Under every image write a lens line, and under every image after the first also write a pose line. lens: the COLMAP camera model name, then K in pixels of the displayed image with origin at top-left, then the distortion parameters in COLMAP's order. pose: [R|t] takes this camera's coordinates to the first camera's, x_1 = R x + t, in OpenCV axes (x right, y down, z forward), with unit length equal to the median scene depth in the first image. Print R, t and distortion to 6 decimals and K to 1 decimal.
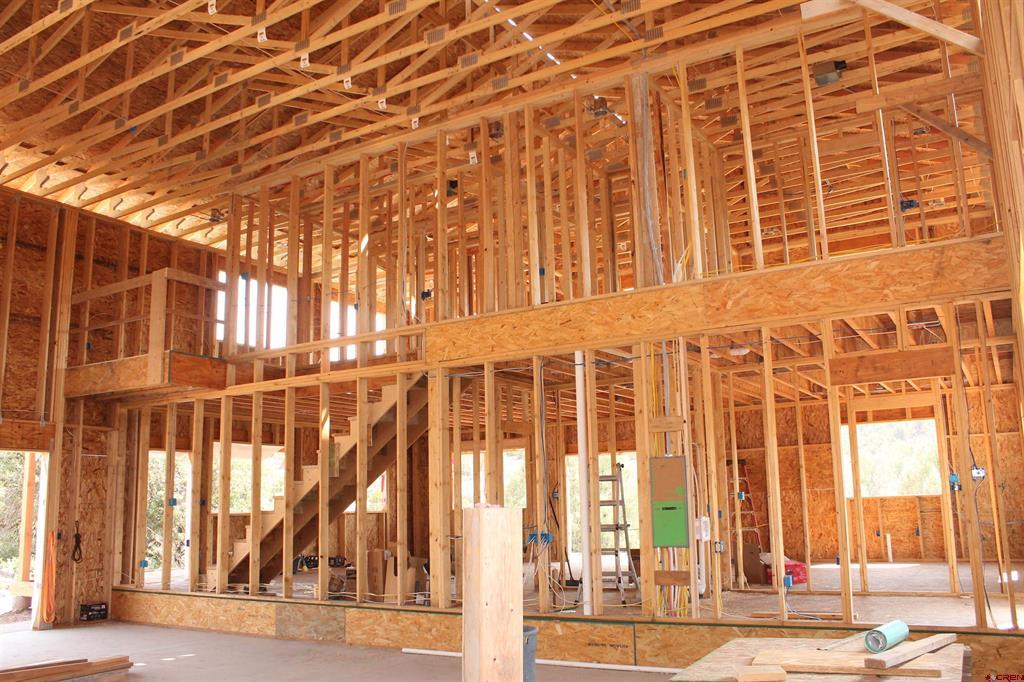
lens RADIAL K [[858.0, 0, 503.6], [0, 858.0, 341.4], [0, 0, 1]] dist [-0.169480, 0.146290]
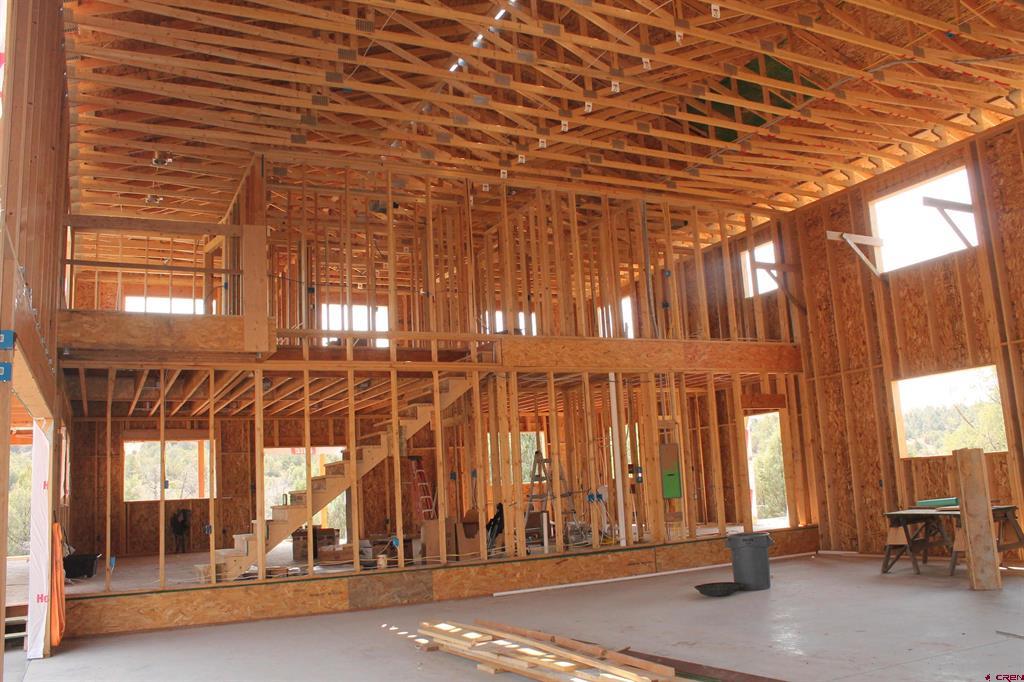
lens RADIAL K [[858.0, 0, 503.6], [0, 858.0, 341.4], [0, 0, 1]] dist [-0.169480, 0.146290]
pose [[0.540997, 0.132121, 0.830582, -1.182119], [-0.120846, 0.989547, -0.078695, 0.091815], [-0.832297, -0.057798, 0.551309, 0.313904]]
